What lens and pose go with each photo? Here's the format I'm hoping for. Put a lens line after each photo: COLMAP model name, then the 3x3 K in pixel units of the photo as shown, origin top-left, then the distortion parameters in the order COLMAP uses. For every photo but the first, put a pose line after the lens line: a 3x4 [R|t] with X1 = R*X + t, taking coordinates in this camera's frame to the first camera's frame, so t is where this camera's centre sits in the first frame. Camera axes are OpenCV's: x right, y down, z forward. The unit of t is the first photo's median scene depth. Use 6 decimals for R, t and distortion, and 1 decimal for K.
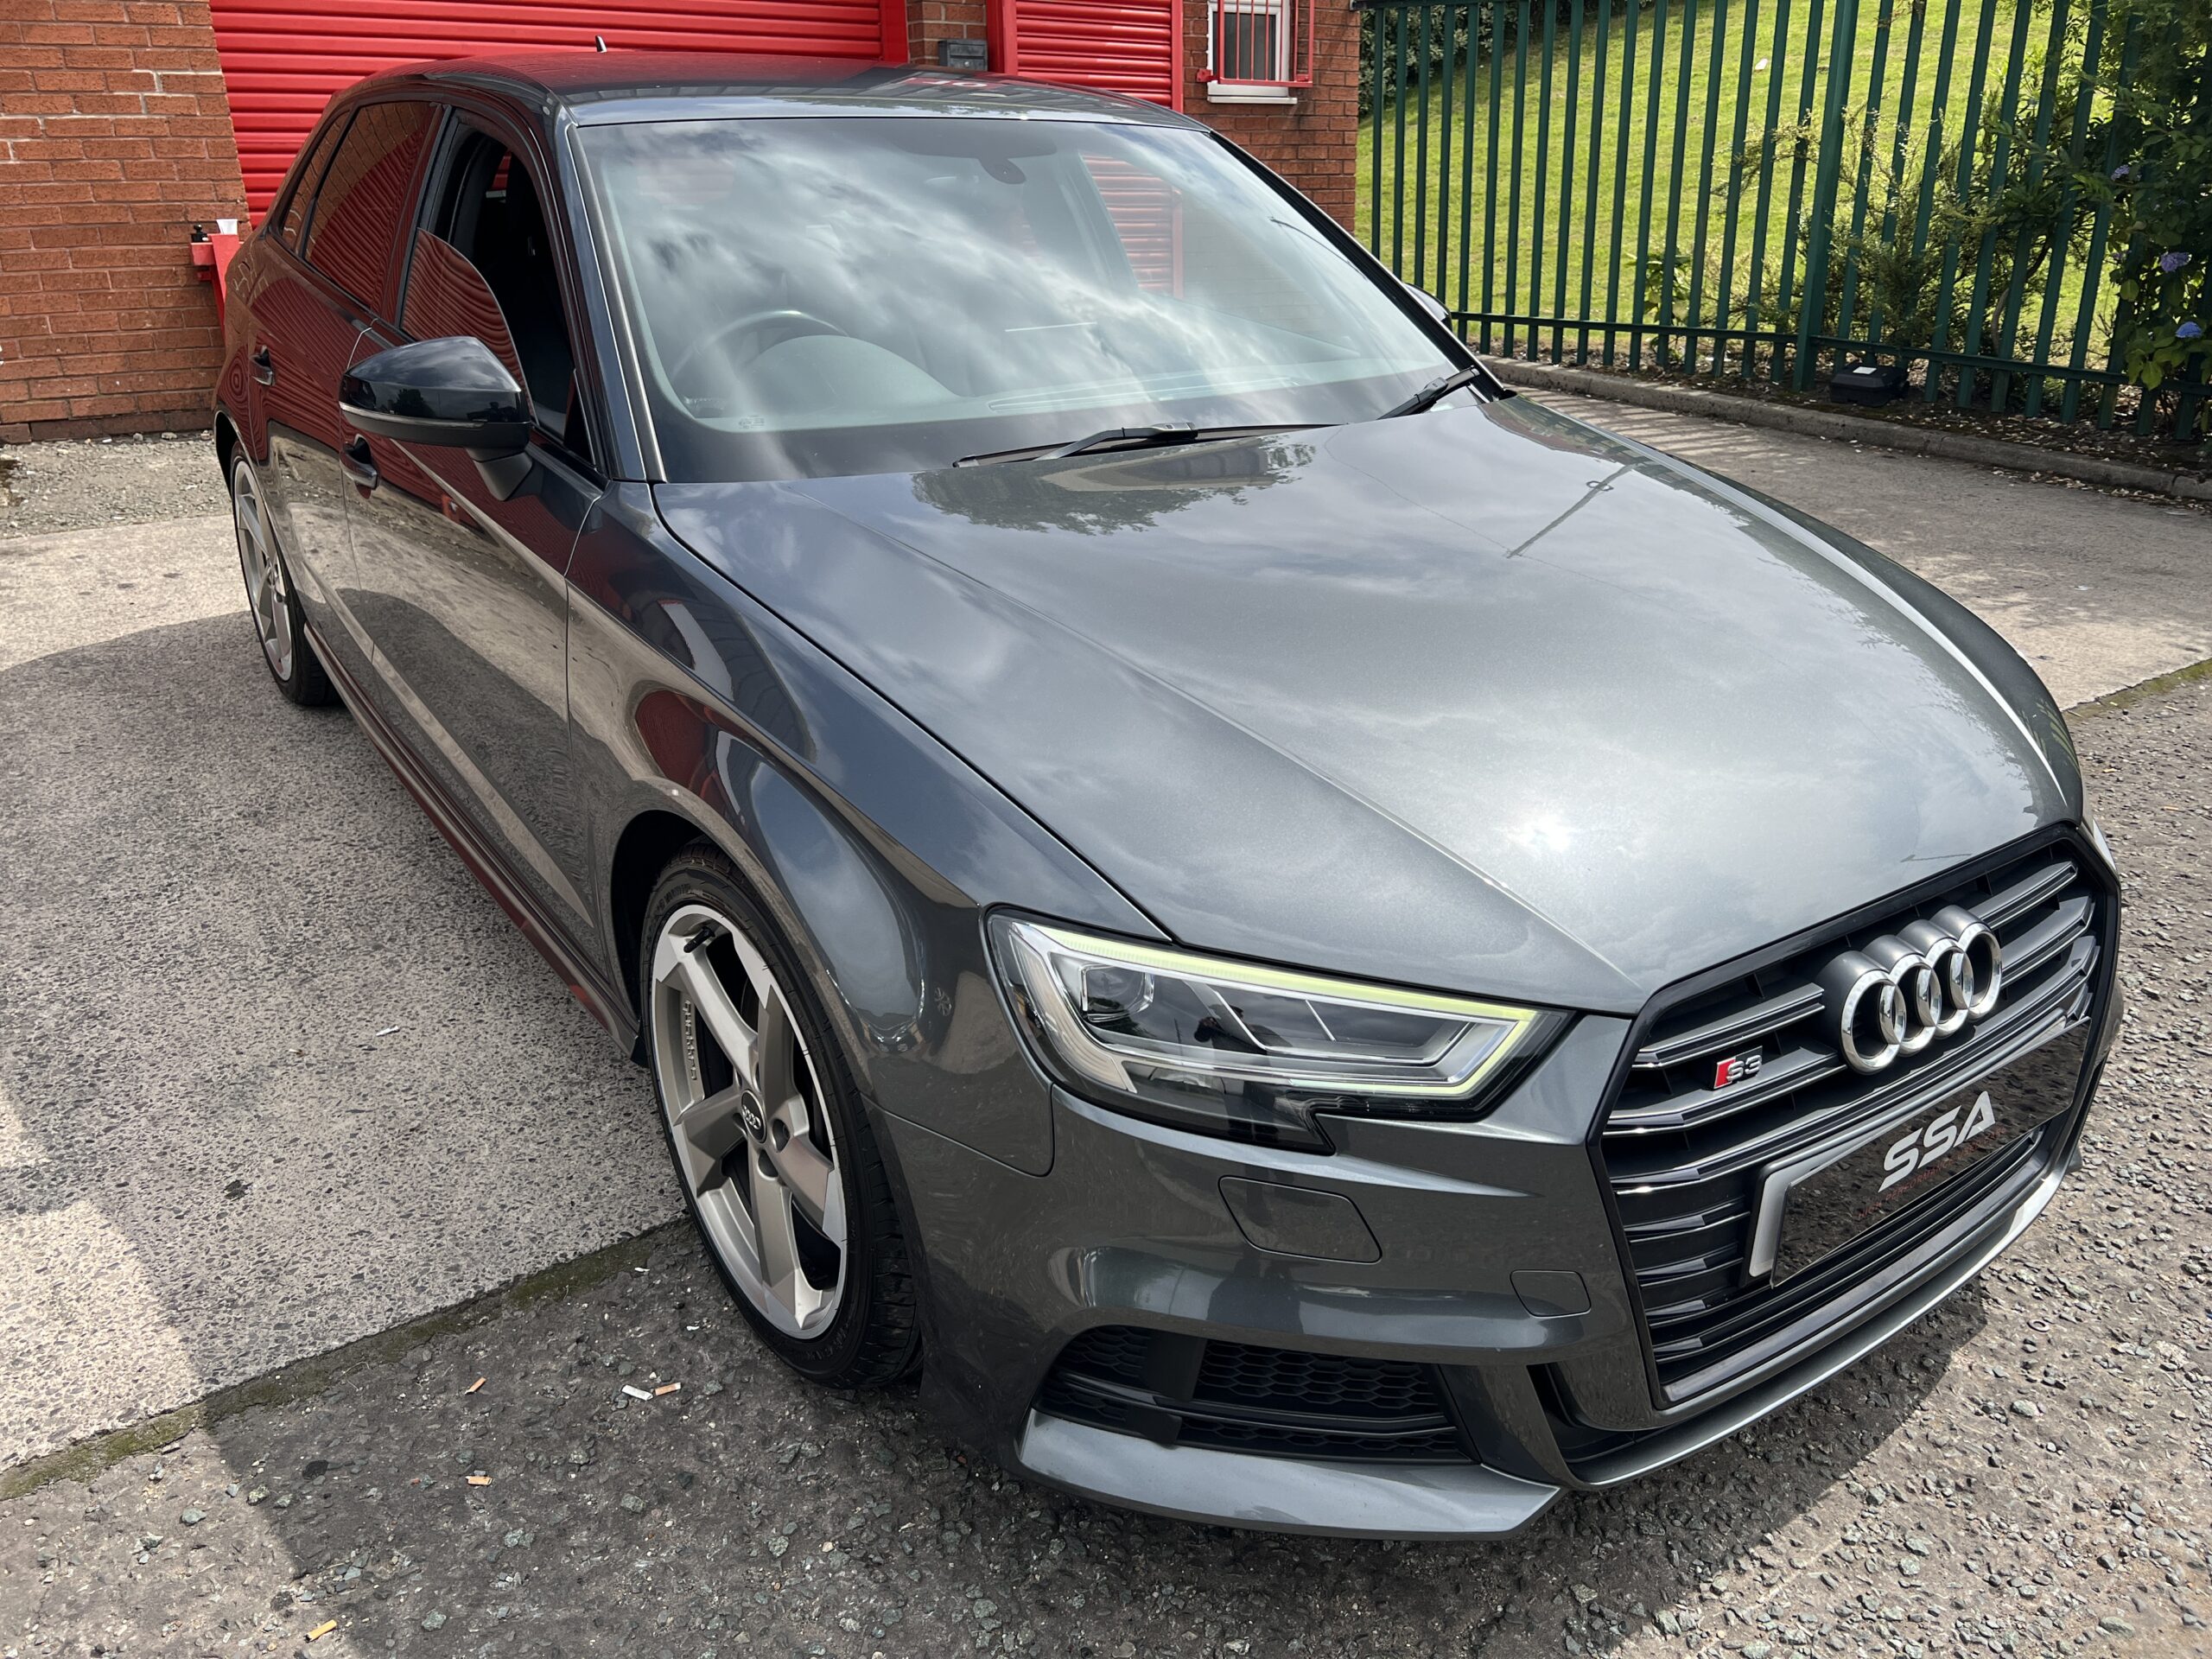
lens RADIAL K [[1686.4, 0, 1123.9], [0, 1686.4, 799.7], [0, 0, 1]] dist [0.039853, -0.048932]
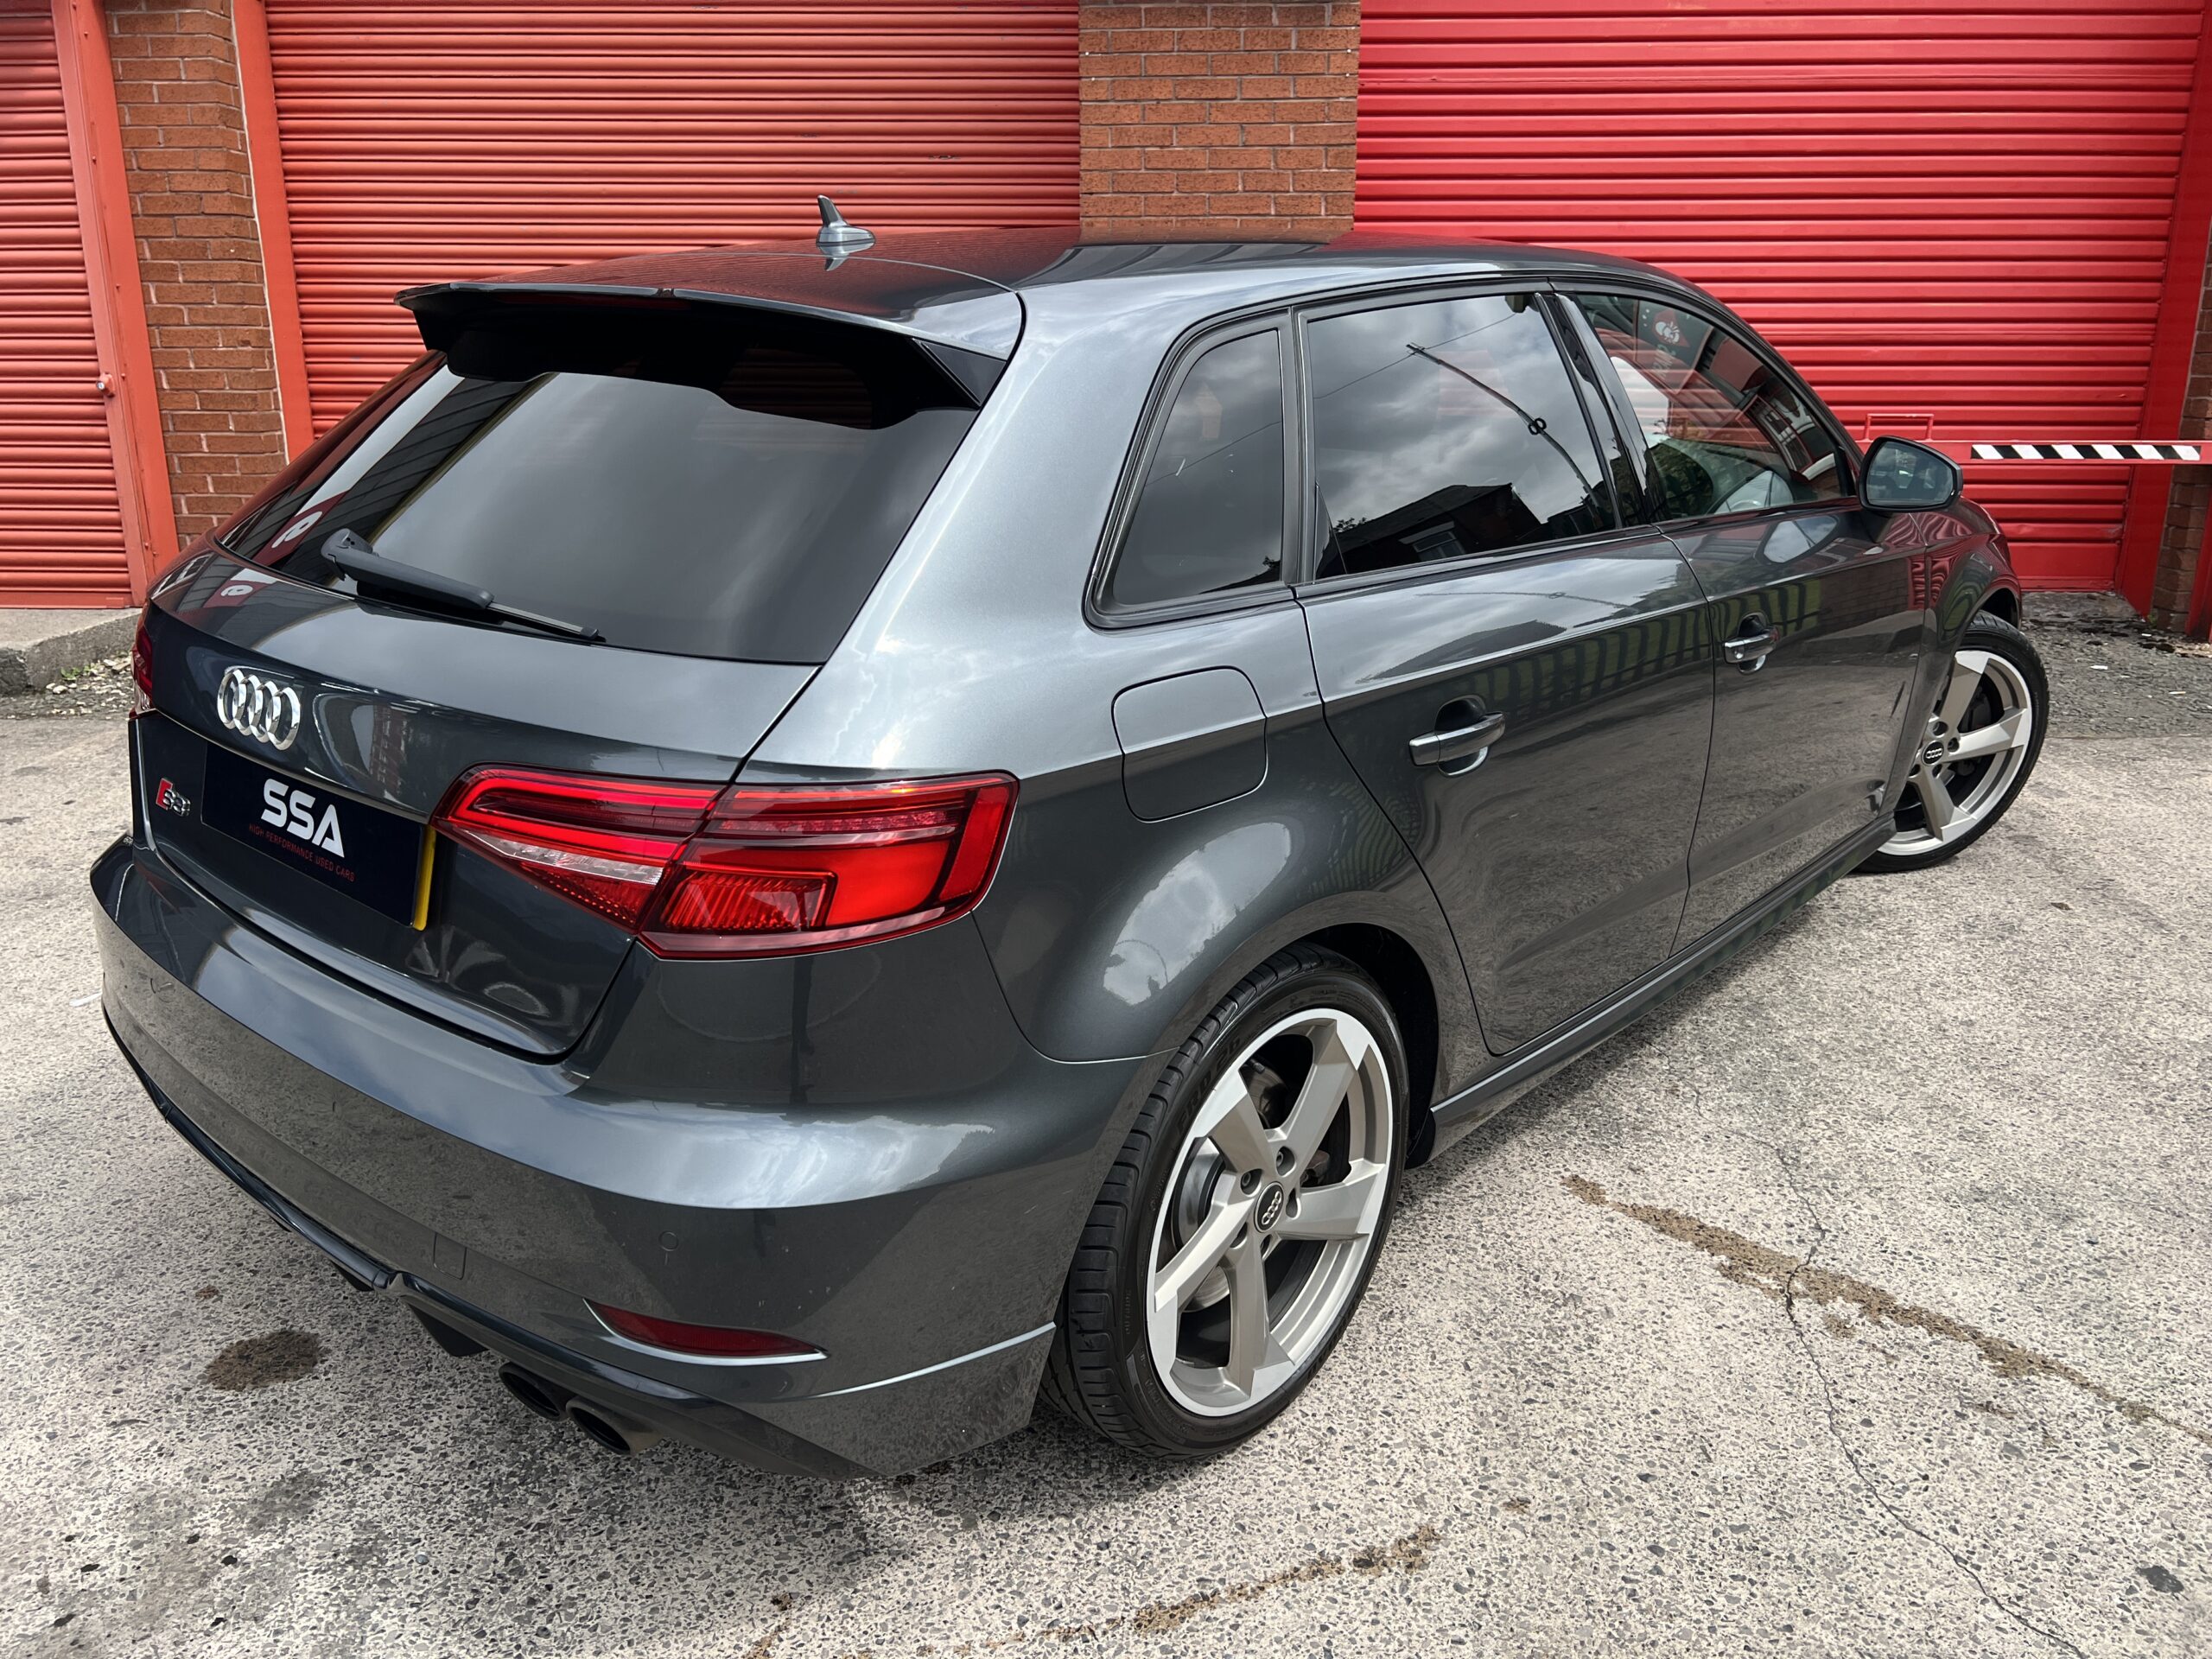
lens RADIAL K [[1686.4, 0, 1107.4], [0, 1686.4, 834.4], [0, 0, 1]] dist [0.039853, -0.048932]
pose [[0.782640, 0.179357, -0.596075, -0.013691], [-0.221768, 0.975097, 0.002224, -0.065491], [0.581630, 0.130450, 0.802925, 0.149764]]
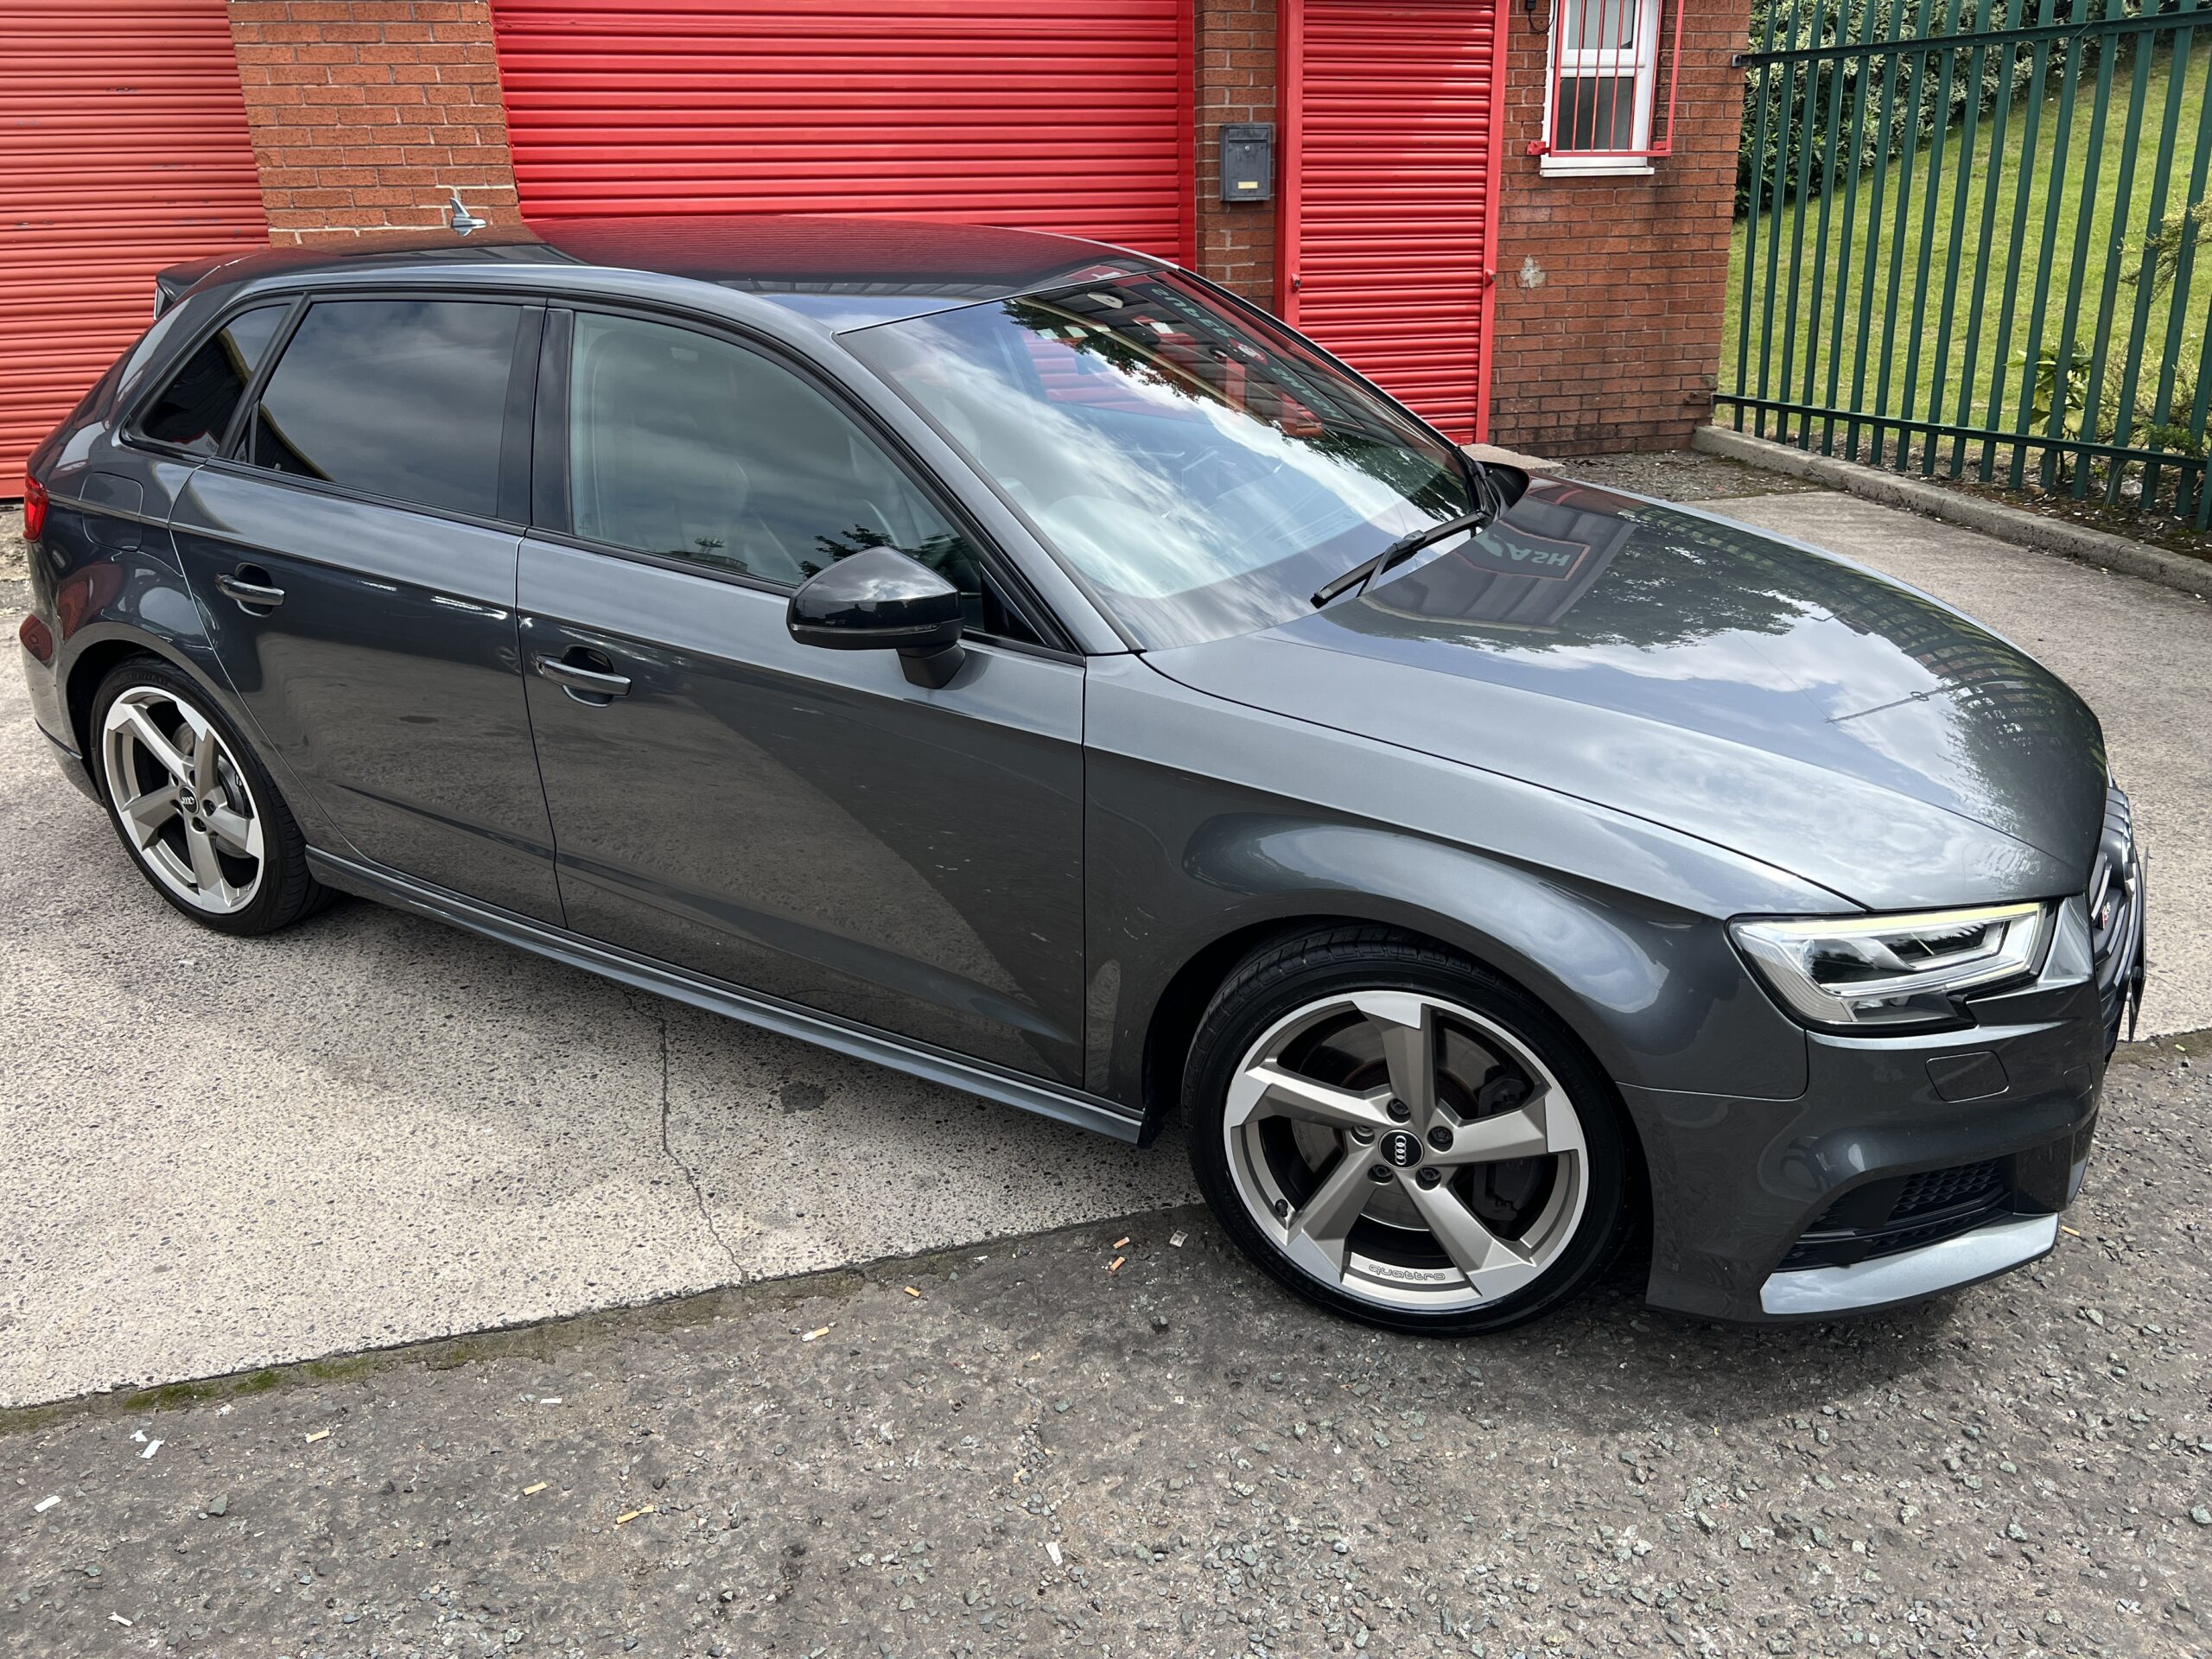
lens RADIAL K [[1686.4, 0, 1133.1], [0, 1686.4, 824.7], [0, 0, 1]] dist [0.039853, -0.048932]
pose [[0.935389, 0.111805, -0.335480, 0.195685], [-0.111792, 0.993542, 0.019416, -0.057757], [0.335485, 0.019342, 0.941847, 0.071276]]
